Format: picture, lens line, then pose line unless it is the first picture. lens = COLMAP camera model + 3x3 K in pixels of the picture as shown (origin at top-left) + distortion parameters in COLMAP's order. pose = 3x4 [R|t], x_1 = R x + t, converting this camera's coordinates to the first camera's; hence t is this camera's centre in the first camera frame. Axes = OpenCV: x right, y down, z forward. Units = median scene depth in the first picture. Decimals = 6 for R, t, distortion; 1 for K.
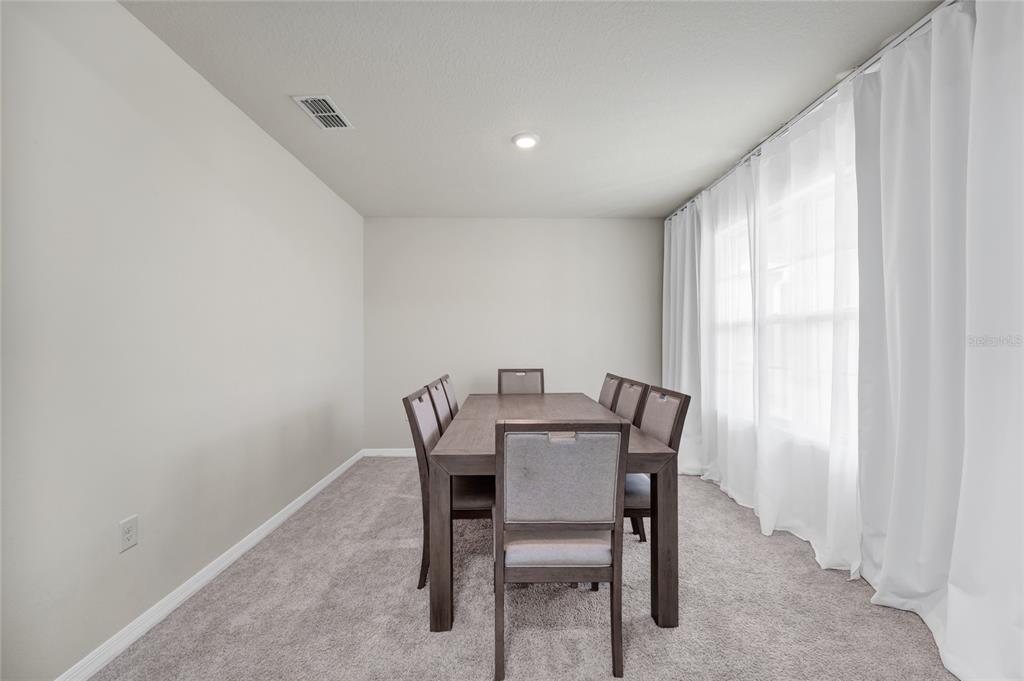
lens RADIAL K [[420.9, 0, 518.6], [0, 420.9, 342.2], [0, 0, 1]] dist [-0.002941, 0.000323]
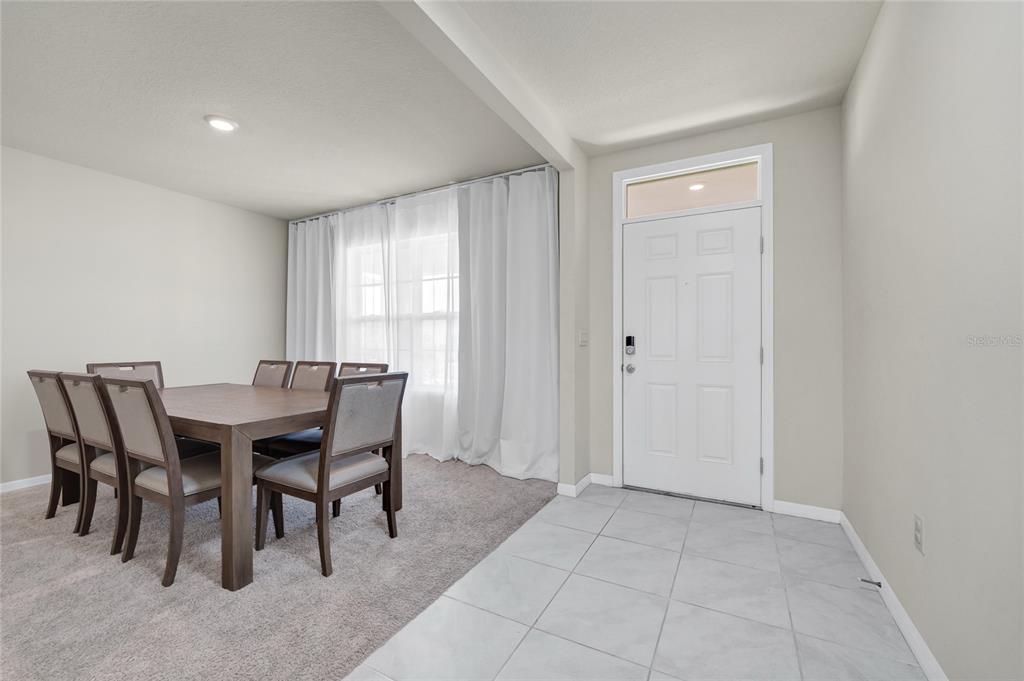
lens RADIAL K [[420.9, 0, 503.8], [0, 420.9, 342.1], [0, 0, 1]] dist [-0.002941, 0.000323]
pose [[0.513772, -0.001382, 0.857925, -0.631733], [0.002933, 0.999996, -0.000146, 0.049221], [-0.857921, 0.002591, 0.513774, -0.109855]]
